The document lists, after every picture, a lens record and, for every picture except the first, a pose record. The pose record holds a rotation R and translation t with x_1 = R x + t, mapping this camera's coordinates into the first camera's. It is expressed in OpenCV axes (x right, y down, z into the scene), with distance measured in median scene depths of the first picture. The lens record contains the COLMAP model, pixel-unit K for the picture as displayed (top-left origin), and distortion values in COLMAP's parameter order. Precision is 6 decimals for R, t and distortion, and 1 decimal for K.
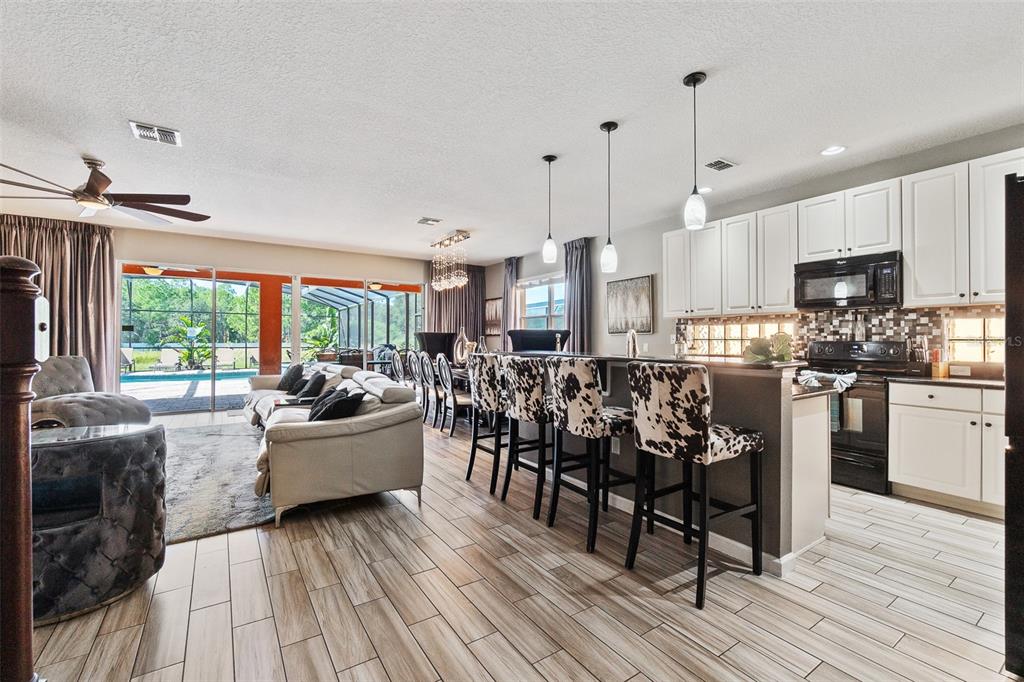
lens RADIAL K [[441.3, 0, 510.0], [0, 441.3, 335.6], [0, 0, 1]] dist [-0.000923, 0.000768]
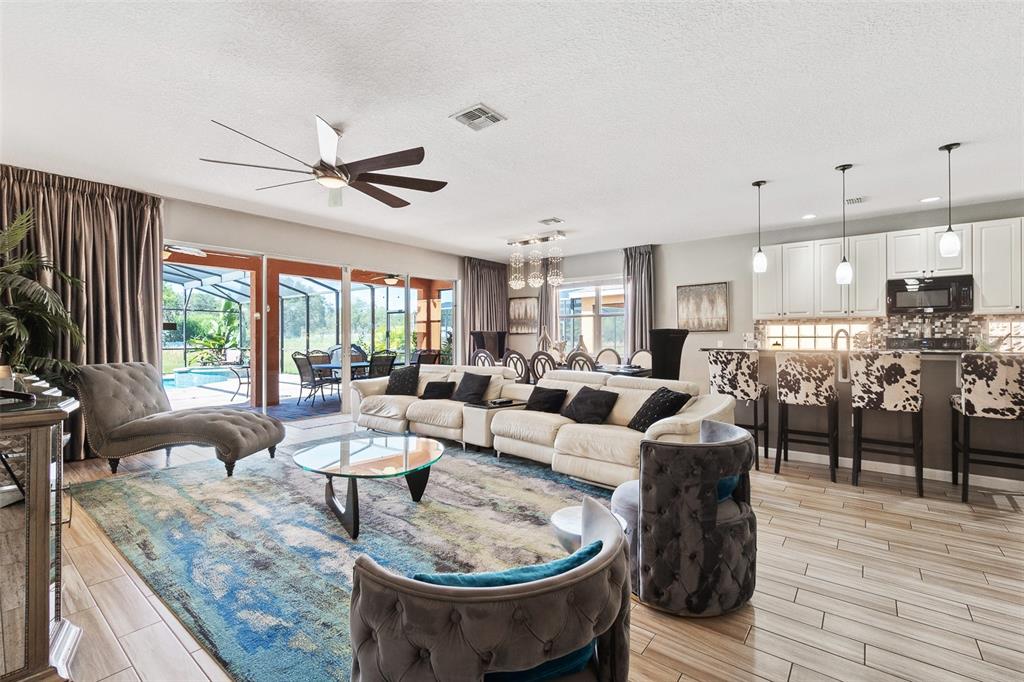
lens RADIAL K [[458.1, 0, 516.4], [0, 458.1, 334.7], [0, 0, 1]] dist [-0.000628, 0.000559]
pose [[0.950653, -0.002136, 0.310248, -0.898571], [0.001645, 0.999997, 0.001847, -0.002446], [-0.310251, -0.001245, 0.950654, 0.042019]]
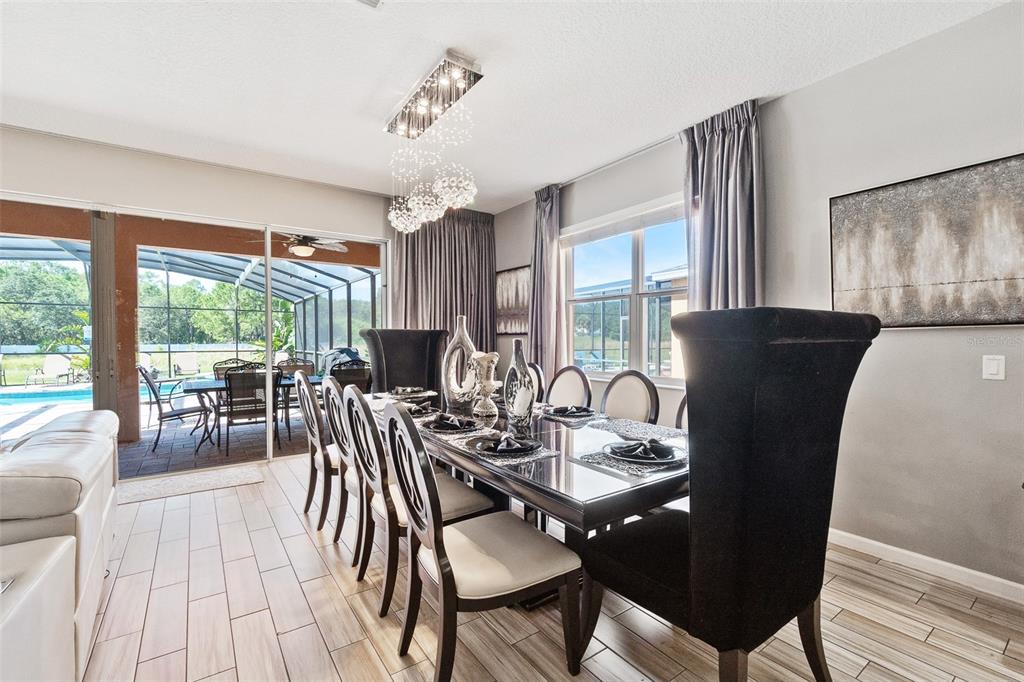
lens RADIAL K [[447.1, 0, 517.8], [0, 447.1, 342.1], [0, 0, 1]] dist [-0.000369, 0.000281]
pose [[0.998989, -0.006238, 0.044516, -0.133452], [0.005446, 0.999825, 0.017889, -0.002024], [-0.044620, -0.017628, 0.998848, 1.043225]]
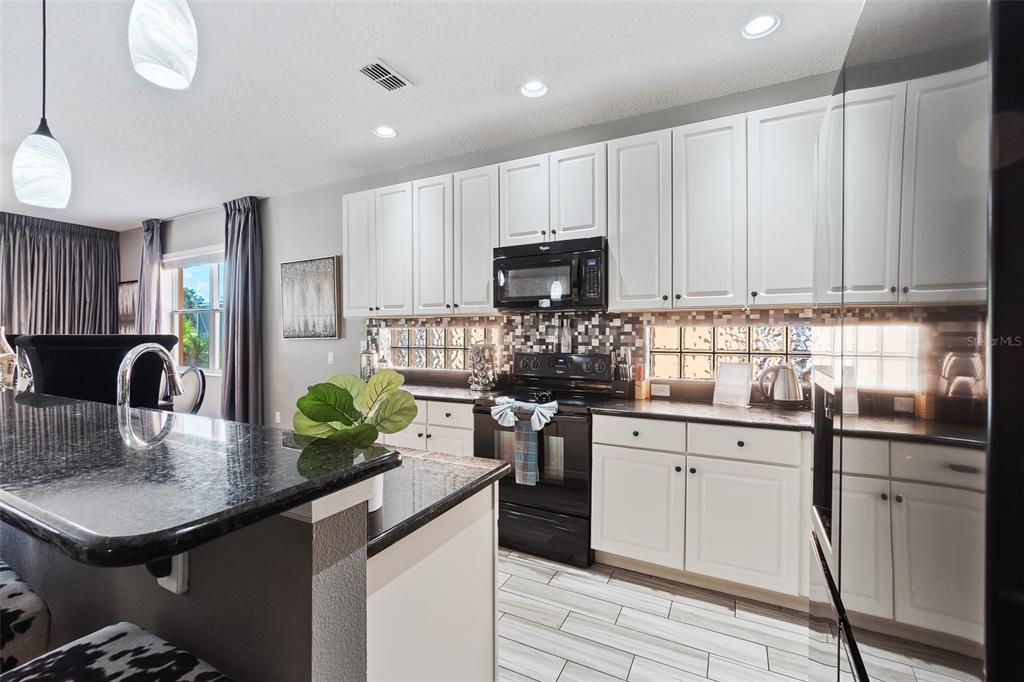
lens RADIAL K [[441.3, 0, 510.0], [0, 441.3, 335.6], [0, 0, 1]] dist [-0.000923, 0.000768]
pose [[0.875493, -0.001392, 0.483228, 0.339827], [-0.002906, 0.999963, 0.008146, -0.025325], [-0.483221, -0.008536, 0.875457, 0.375498]]
